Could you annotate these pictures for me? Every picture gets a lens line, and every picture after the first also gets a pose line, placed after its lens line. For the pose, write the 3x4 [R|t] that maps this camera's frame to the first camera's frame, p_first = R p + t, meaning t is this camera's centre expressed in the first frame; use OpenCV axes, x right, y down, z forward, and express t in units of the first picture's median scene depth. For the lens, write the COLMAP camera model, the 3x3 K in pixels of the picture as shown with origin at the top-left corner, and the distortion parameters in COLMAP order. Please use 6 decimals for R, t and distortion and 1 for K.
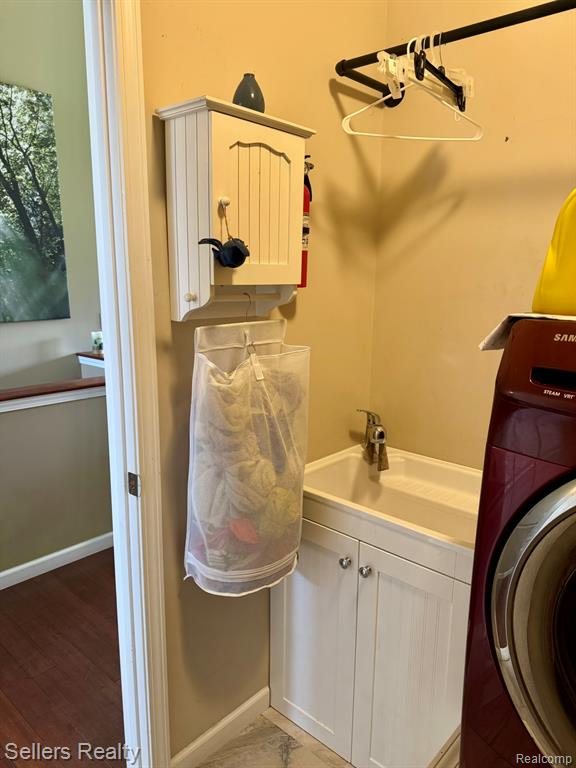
lens RADIAL K [[574.0, 0, 288.0], [0, 574.0, 394.7], [0, 0, 1]] dist [-0.035448, 0.004293]
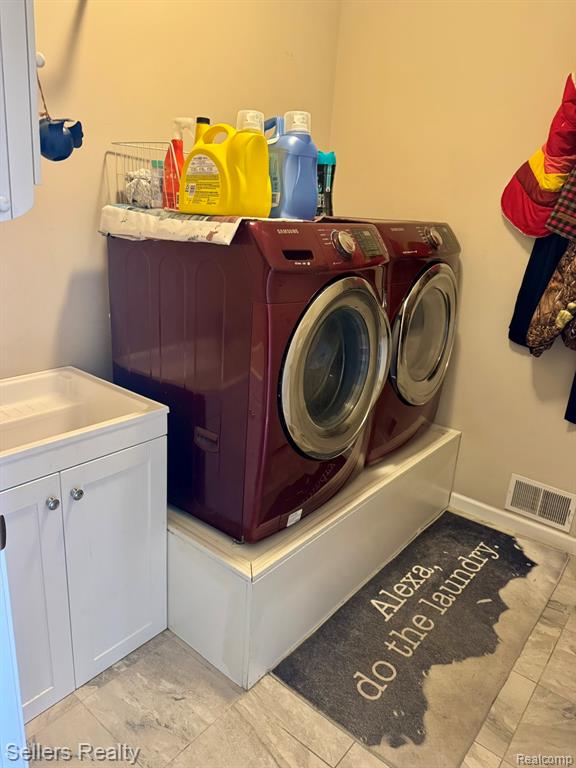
lens RADIAL K [[541.3, 0, 288.0], [0, 541.3, 384.0], [0, 0, 1]] dist [-0.003998, -0.005976]
pose [[-0.083749, -0.337114, 0.937731, -0.740104], [0.136761, 0.928244, 0.345918, -0.144816], [-0.987058, 0.157215, -0.031635, 0.680532]]
